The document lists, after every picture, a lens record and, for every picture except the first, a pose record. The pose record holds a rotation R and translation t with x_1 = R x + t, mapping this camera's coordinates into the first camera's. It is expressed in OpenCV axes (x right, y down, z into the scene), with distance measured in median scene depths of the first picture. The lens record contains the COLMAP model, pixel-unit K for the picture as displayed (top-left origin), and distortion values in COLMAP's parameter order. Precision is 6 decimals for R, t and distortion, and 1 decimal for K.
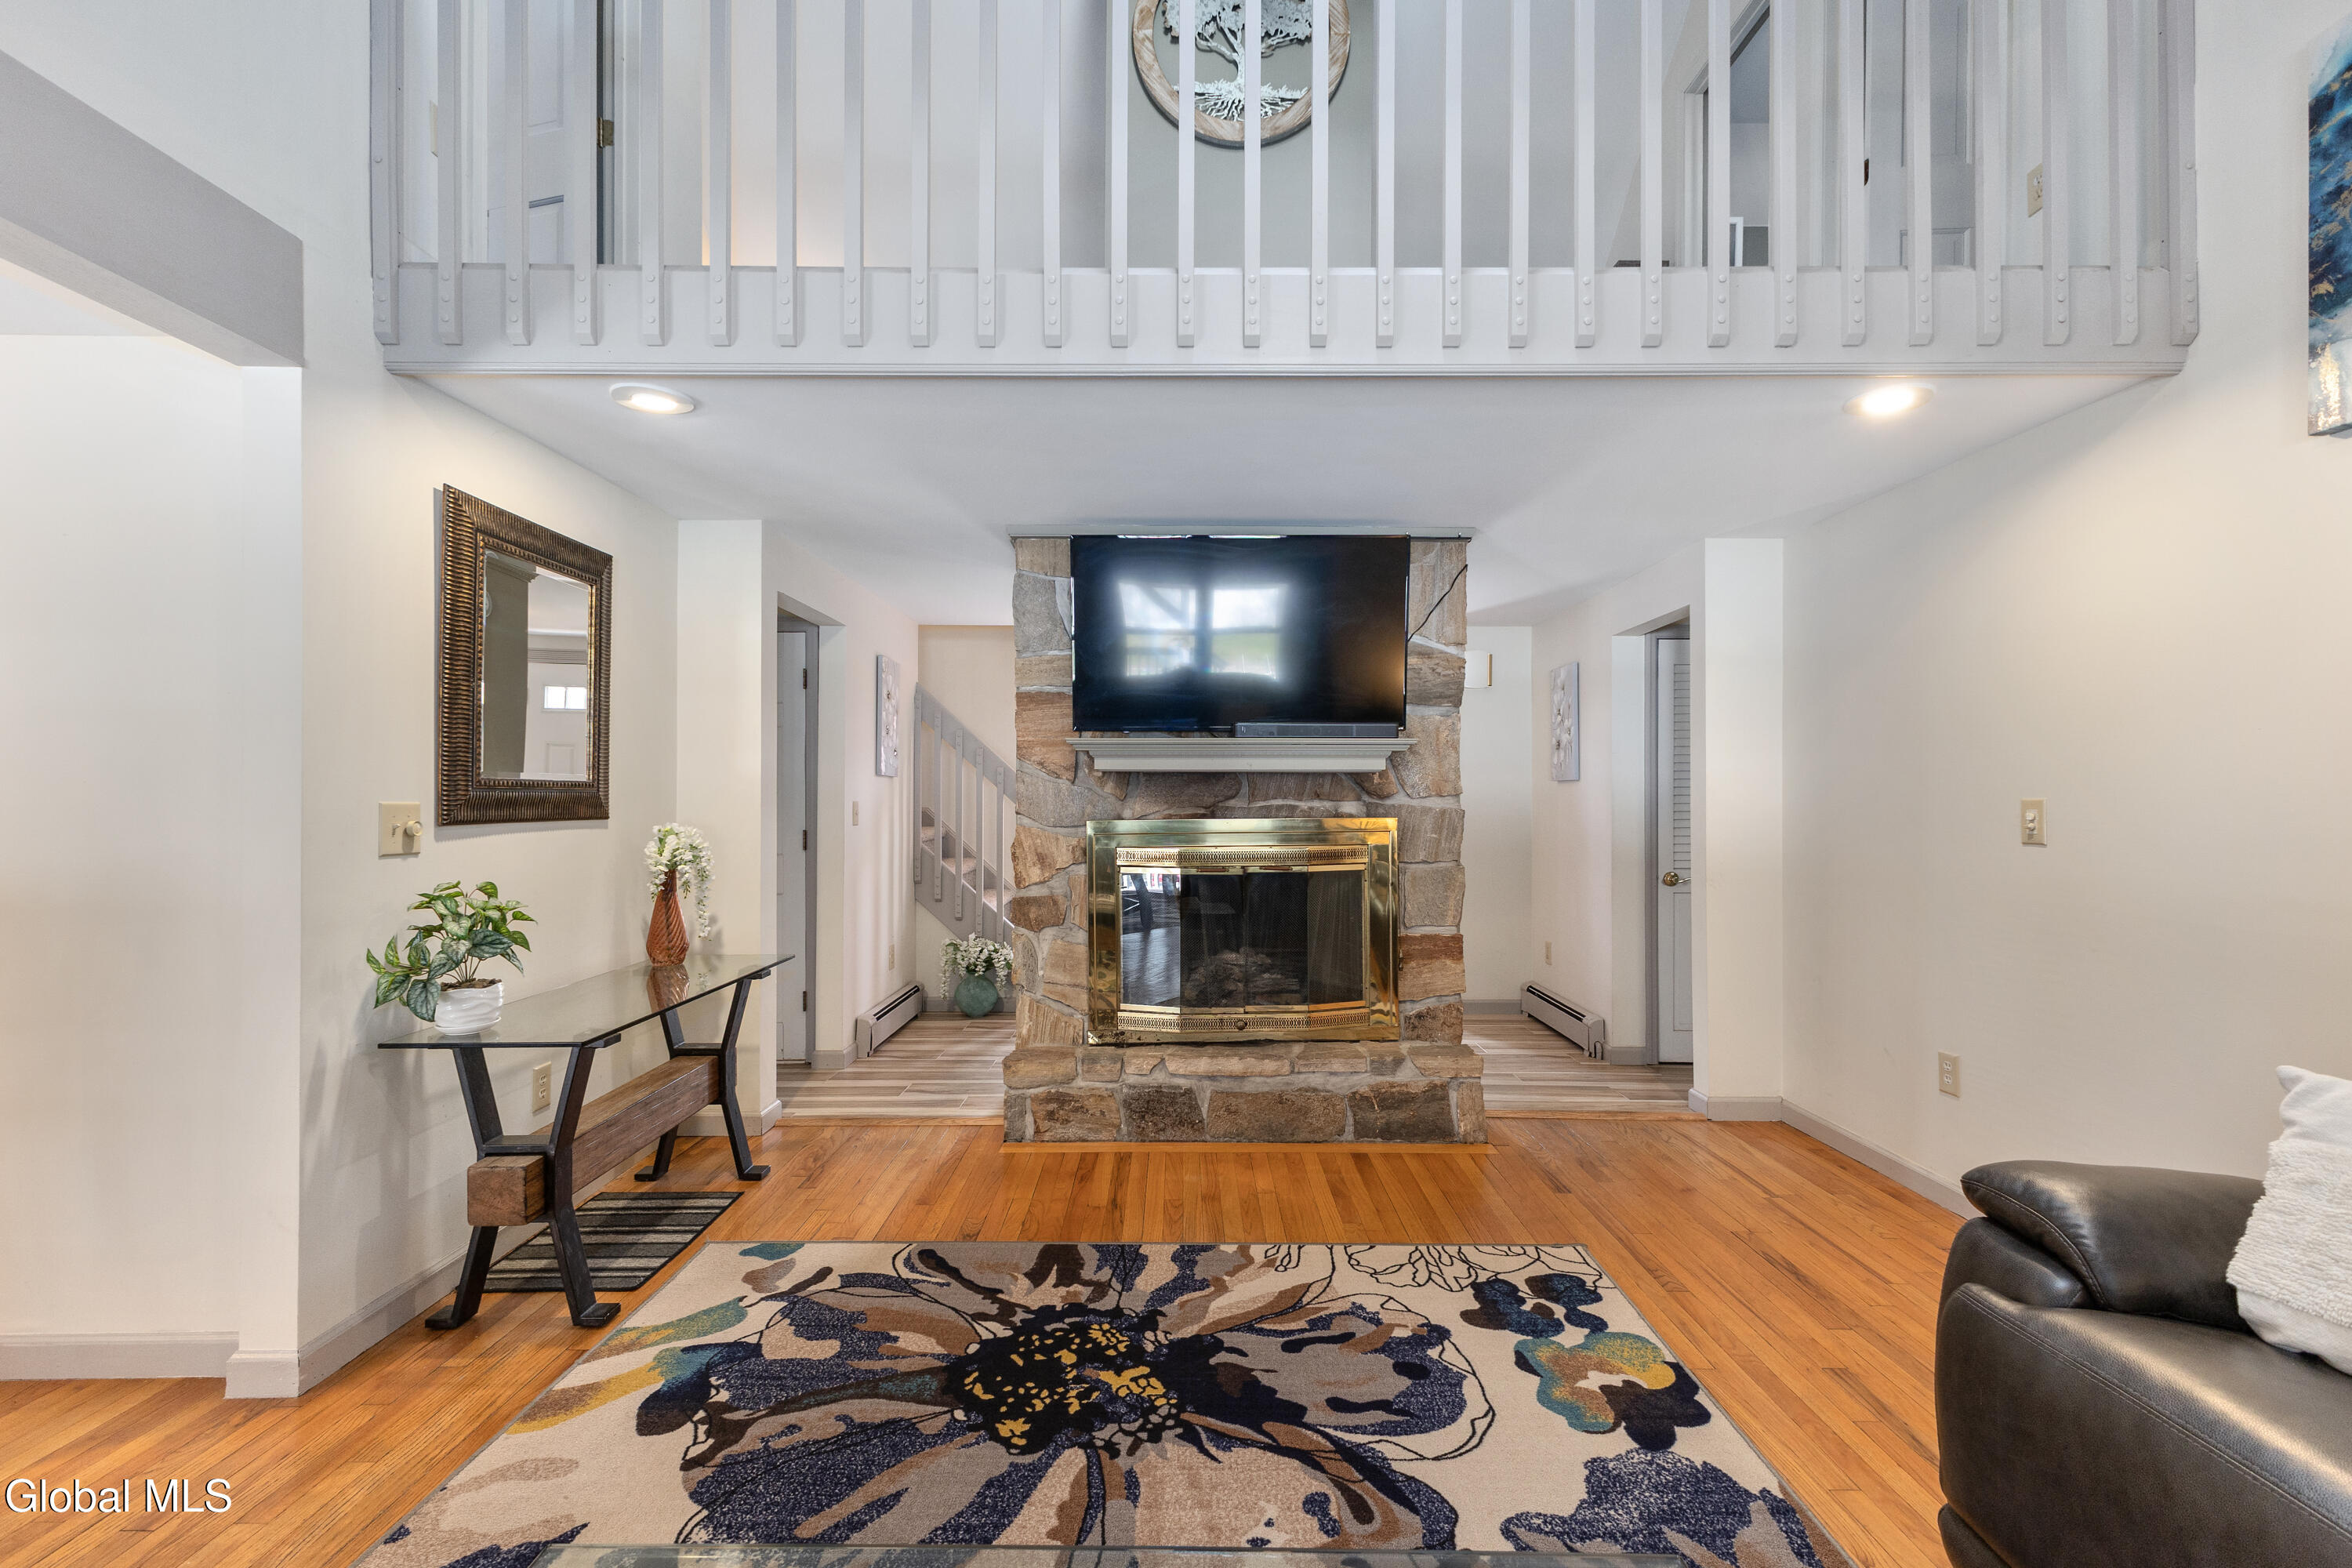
lens RADIAL K [[1019.9, 0, 1184.3], [0, 1019.9, 778.9], [0, 0, 1]] dist [0.013048, -0.002823]
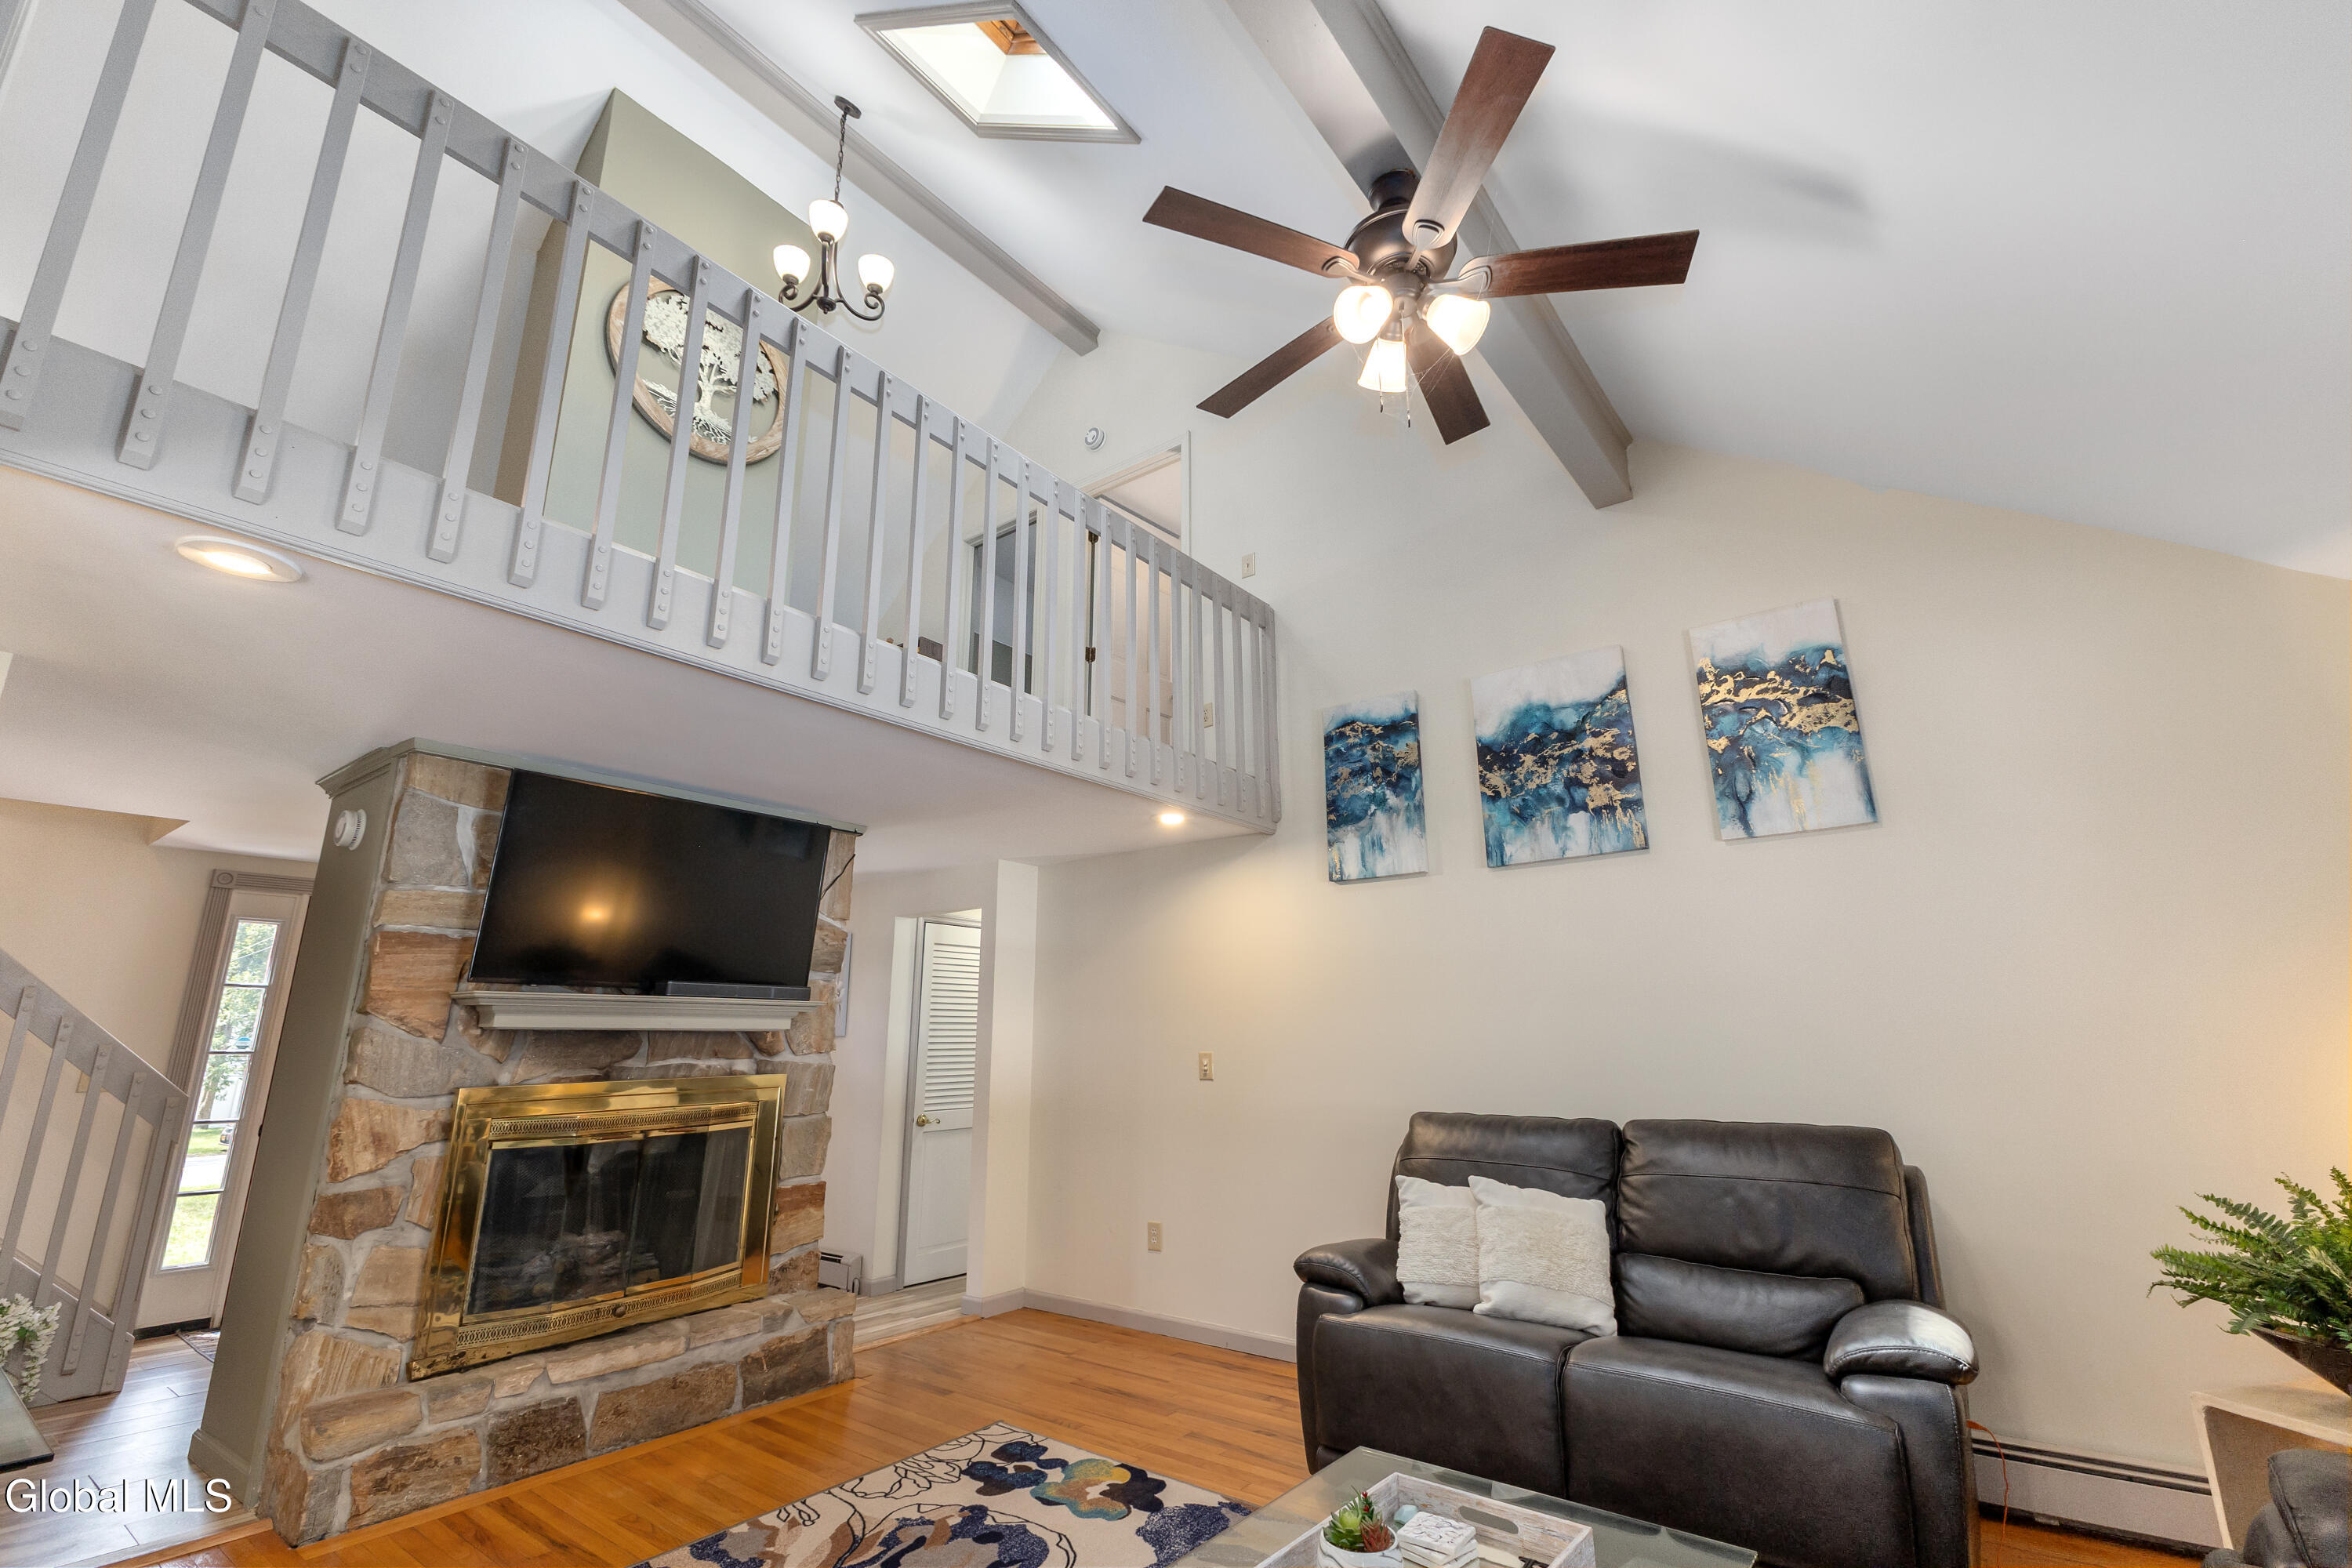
lens RADIAL K [[1019.9, 0, 1170.7], [0, 1019.9, 756.4], [0, 0, 1]] dist [0.013048, -0.002823]
pose [[0.607357, 0.210987, 0.765900, -0.643992], [-0.009556, 0.965959, -0.258520, -0.016361], [-0.794372, 0.149695, 0.588697, -0.043175]]
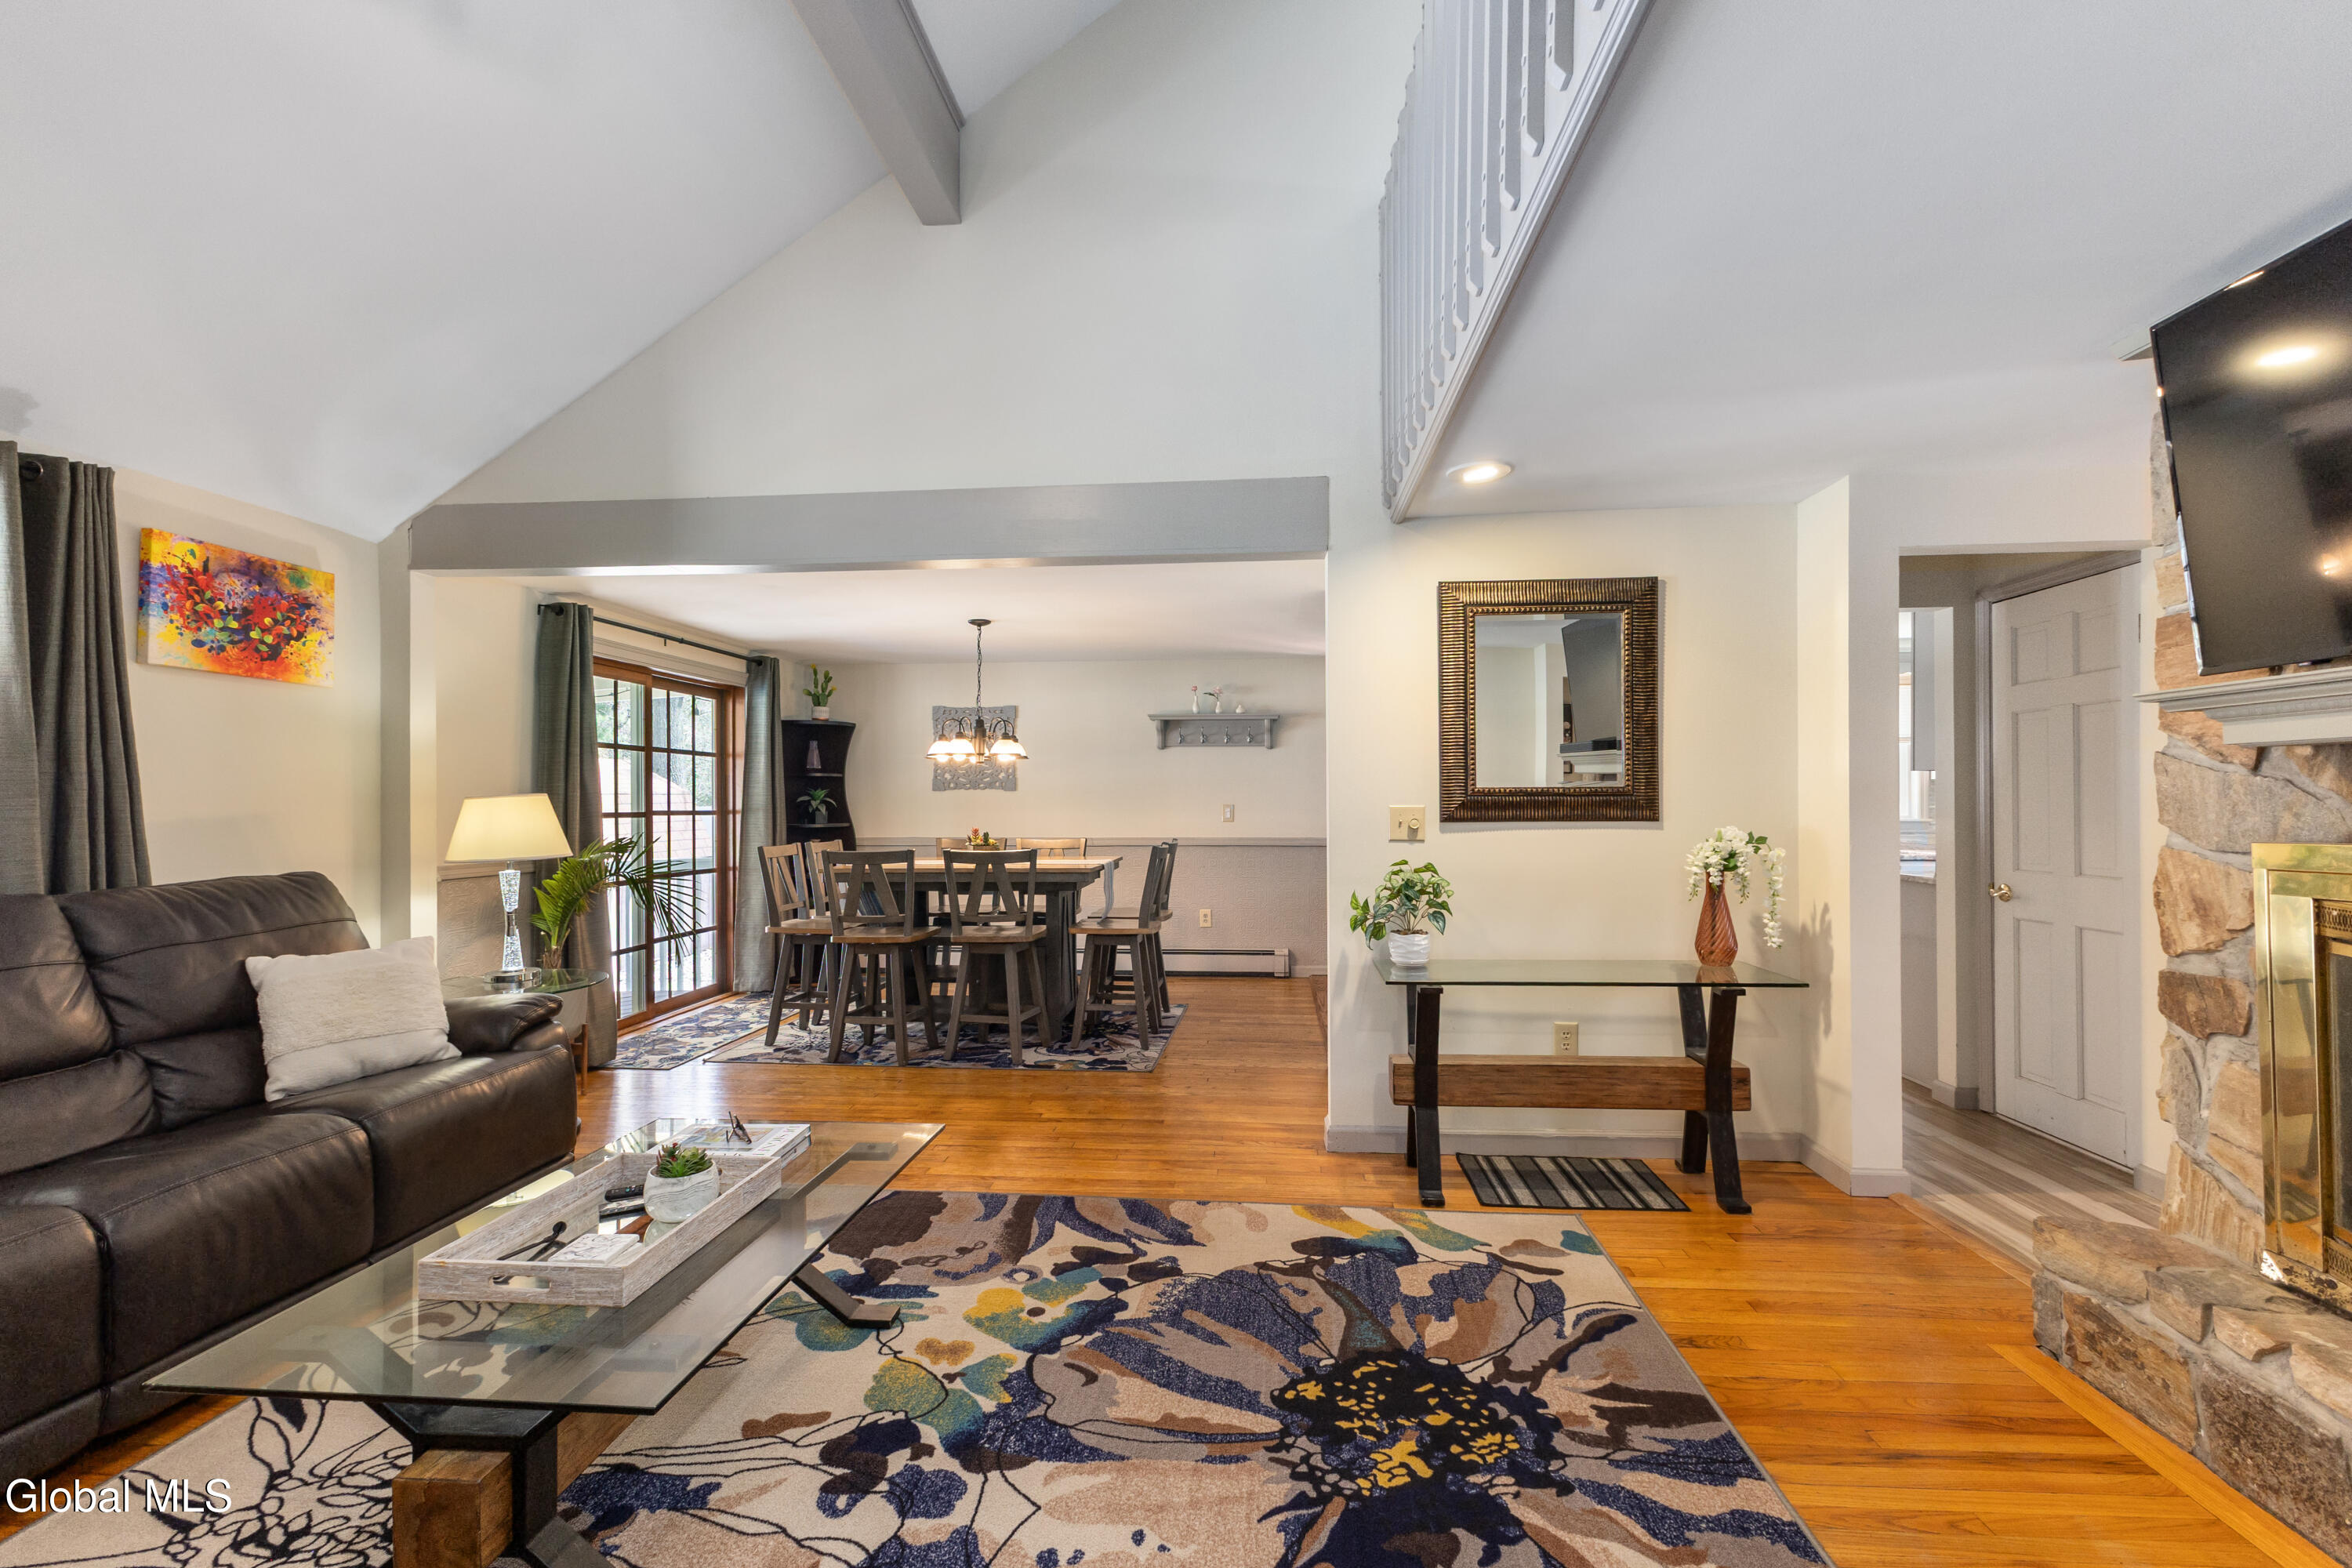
lens RADIAL K [[1019.9, 0, 1167.5], [0, 1019.9, 790.2], [0, 0, 1]] dist [0.013048, -0.002823]
pose [[-0.092002, -0.010892, -0.995699, 0.677314], [0.026391, 0.999562, -0.013373, 0.009338], [0.995409, -0.027508, -0.091674, 0.707505]]
